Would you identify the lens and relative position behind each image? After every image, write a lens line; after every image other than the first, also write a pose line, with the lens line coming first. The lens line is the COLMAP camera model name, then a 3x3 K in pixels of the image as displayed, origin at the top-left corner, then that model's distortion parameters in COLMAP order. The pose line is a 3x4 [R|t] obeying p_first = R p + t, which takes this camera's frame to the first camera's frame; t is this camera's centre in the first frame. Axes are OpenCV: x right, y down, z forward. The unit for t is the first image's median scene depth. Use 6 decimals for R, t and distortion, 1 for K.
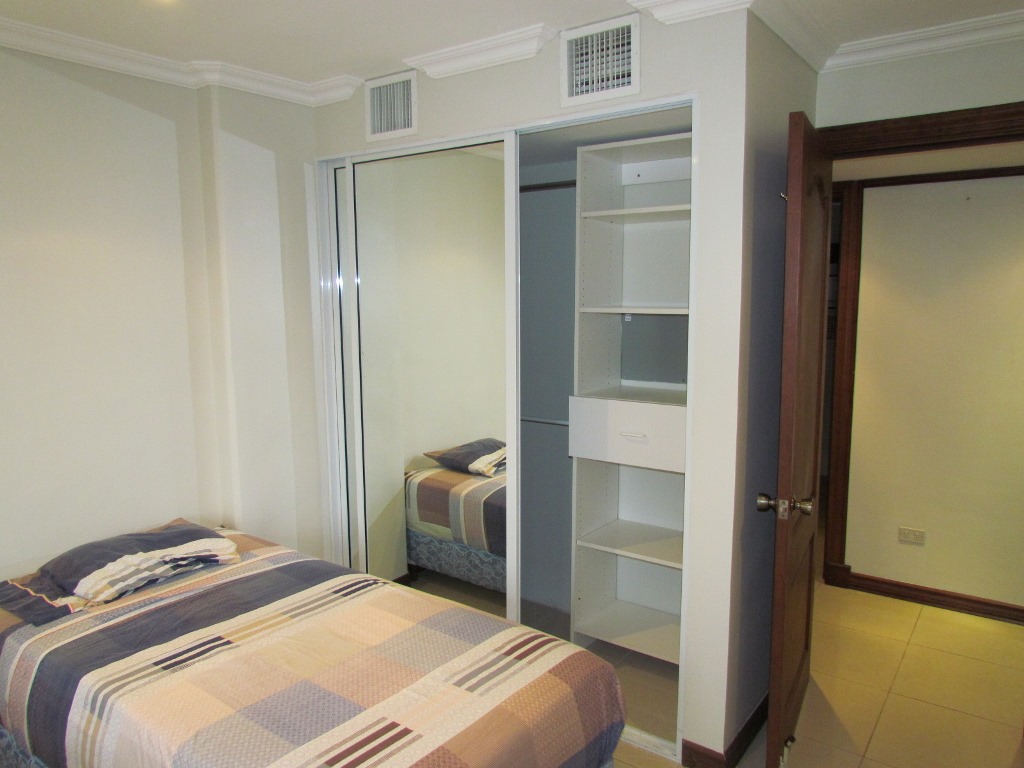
lens RADIAL K [[729.3, 0, 512.0], [0, 729.3, 384.0], [0, 0, 1]] dist [0.008923, -0.036700]
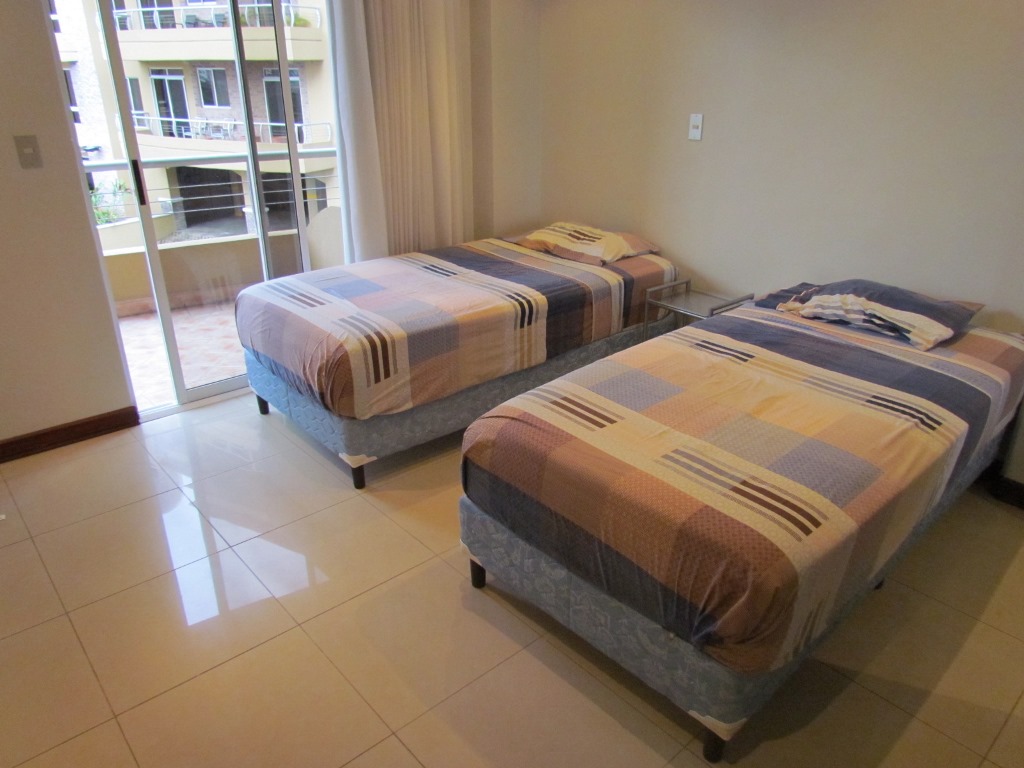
lens RADIAL K [[729.3, 0, 512.0], [0, 729.3, 384.0], [0, 0, 1]] dist [0.008923, -0.036700]
pose [[-0.210139, 0.391902, -0.895686, 0.661103], [-0.123933, 0.898074, 0.422023, -0.048092], [0.969785, 0.199689, -0.140151, 0.726190]]
